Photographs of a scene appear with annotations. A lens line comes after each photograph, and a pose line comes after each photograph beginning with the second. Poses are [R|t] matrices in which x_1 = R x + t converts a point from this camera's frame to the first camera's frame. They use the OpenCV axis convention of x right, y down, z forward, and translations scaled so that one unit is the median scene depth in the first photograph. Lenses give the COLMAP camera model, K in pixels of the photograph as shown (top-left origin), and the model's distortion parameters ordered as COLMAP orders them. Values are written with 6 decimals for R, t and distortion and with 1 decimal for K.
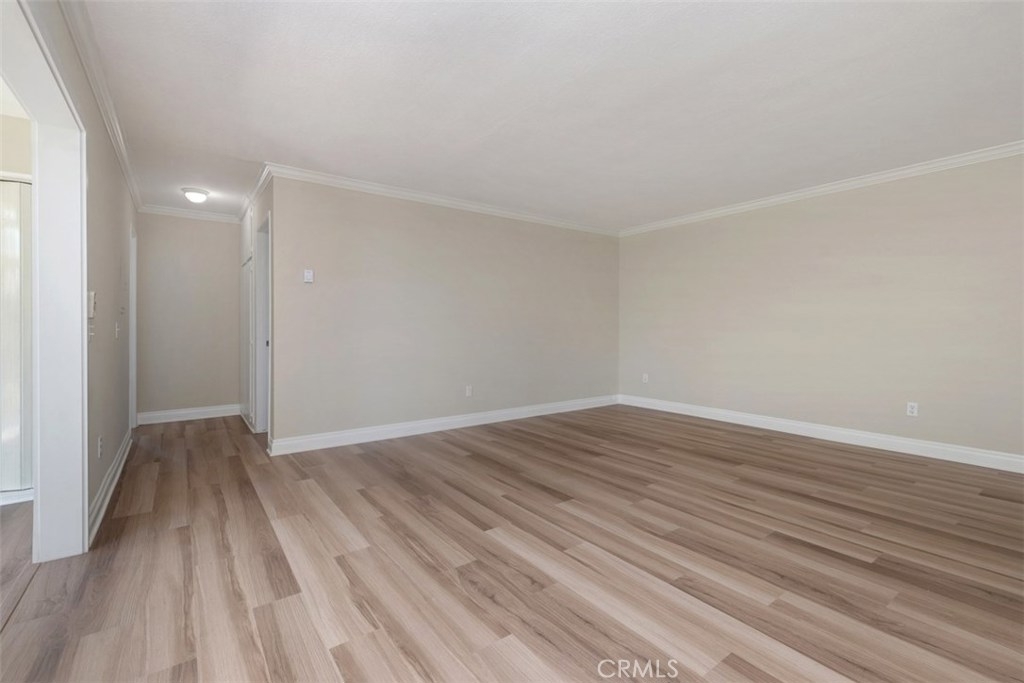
lens RADIAL K [[447.1, 0, 509.2], [0, 447.1, 329.4], [0, 0, 1]] dist [0.001427, 0.000234]
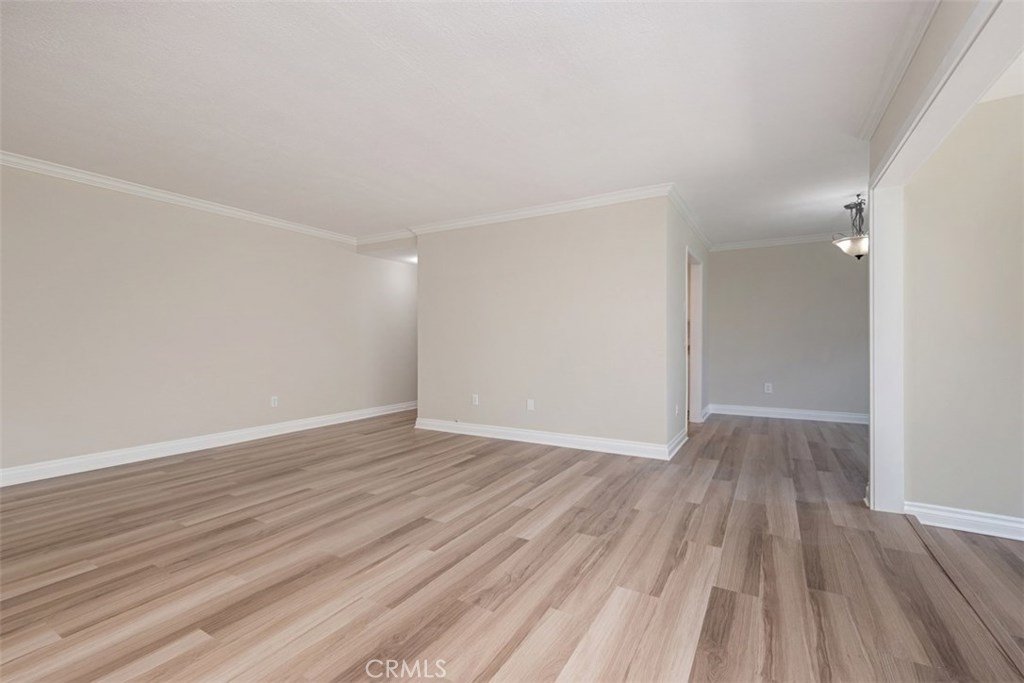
lens RADIAL K [[451.4, 0, 506.0], [0, 451.4, 341.6], [0, 0, 1]] dist [0.001796, 0.000120]
pose [[-0.391894, -0.001452, 0.920009, -0.939358], [0.003843, 0.999987, 0.003215, -0.001987], [-0.920002, 0.004795, -0.391884, 1.394457]]
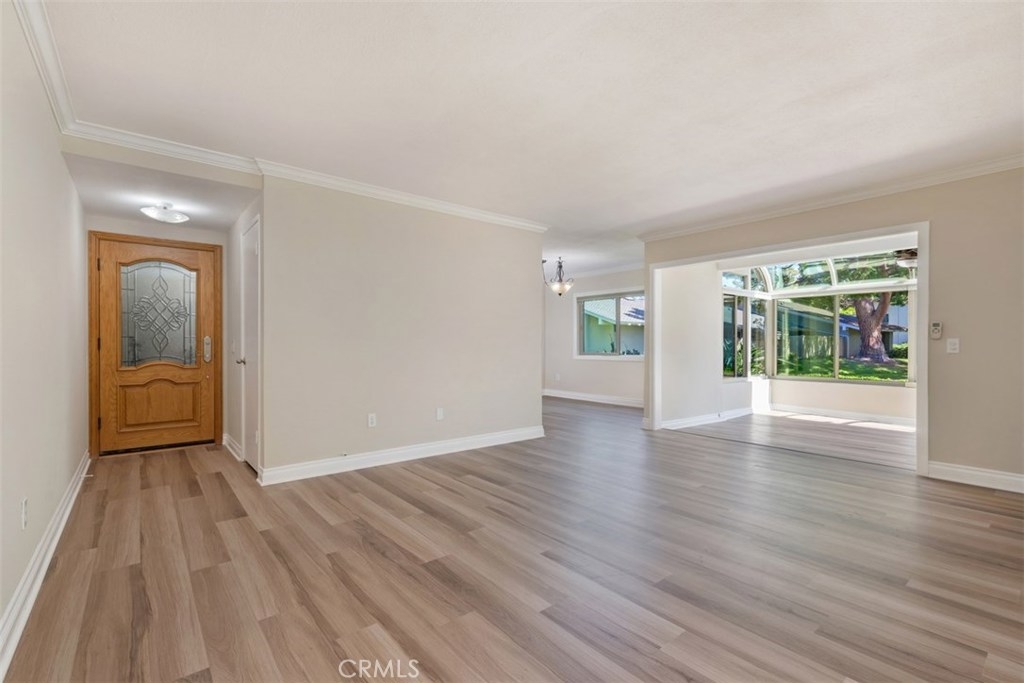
lens RADIAL K [[457.4, 0, 491.4], [0, 457.4, 341.7], [0, 0, 1]] dist [0.002317, -0.000019]
pose [[-0.999486, -0.003373, -0.031867, 0.650944], [-0.003316, 0.999993, -0.001827, -0.007846], [0.031873, -0.001720, -0.999490, 2.364494]]
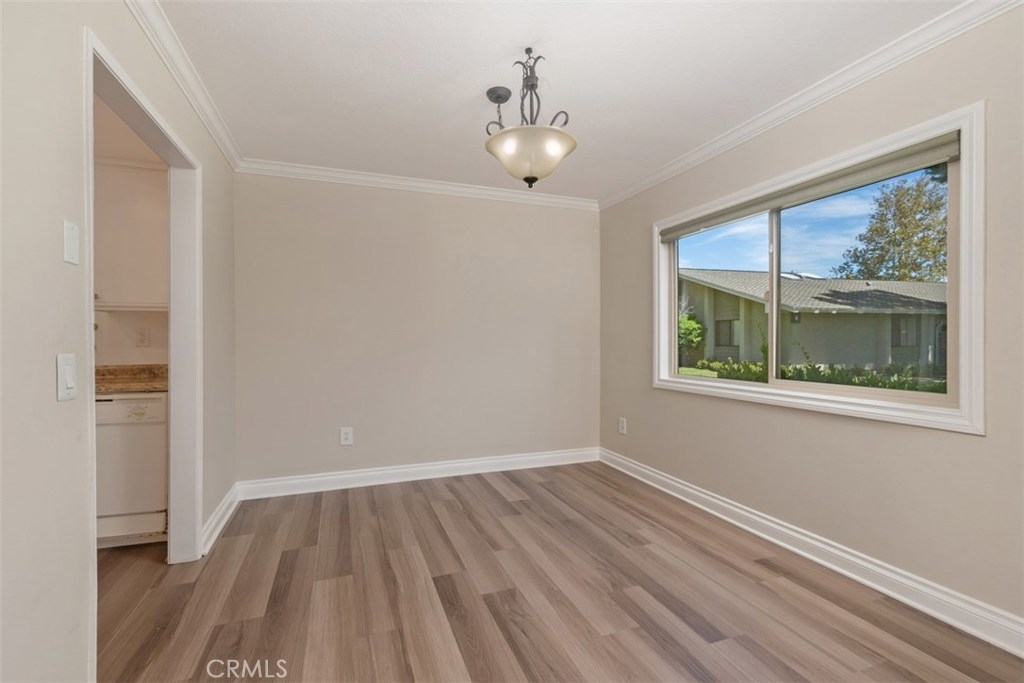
lens RADIAL K [[451.4, 0, 506.0], [0, 451.4, 341.6], [0, 0, 1]] dist [0.001796, 0.000120]
pose [[-0.959687, 0.002330, 0.281061, -0.061675], [0.003742, 0.999983, 0.004487, -0.028839], [-0.281046, 0.005358, -0.959679, 0.265575]]
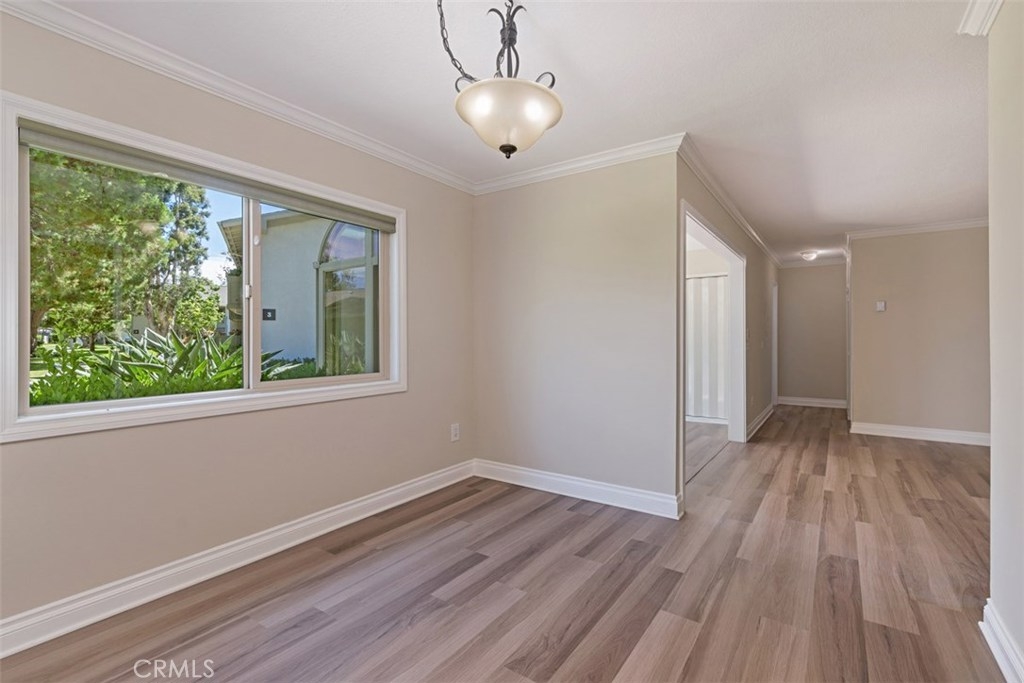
lens RADIAL K [[461.5, 0, 531.6], [0, 461.5, 330.7], [0, 0, 1]] dist [0.001444, -0.000024]
pose [[0.342359, -0.011921, -0.939494, 0.795114], [-0.004604, 0.999886, -0.014365, -0.032330], [0.939558, 0.009243, 0.342265, -0.737092]]
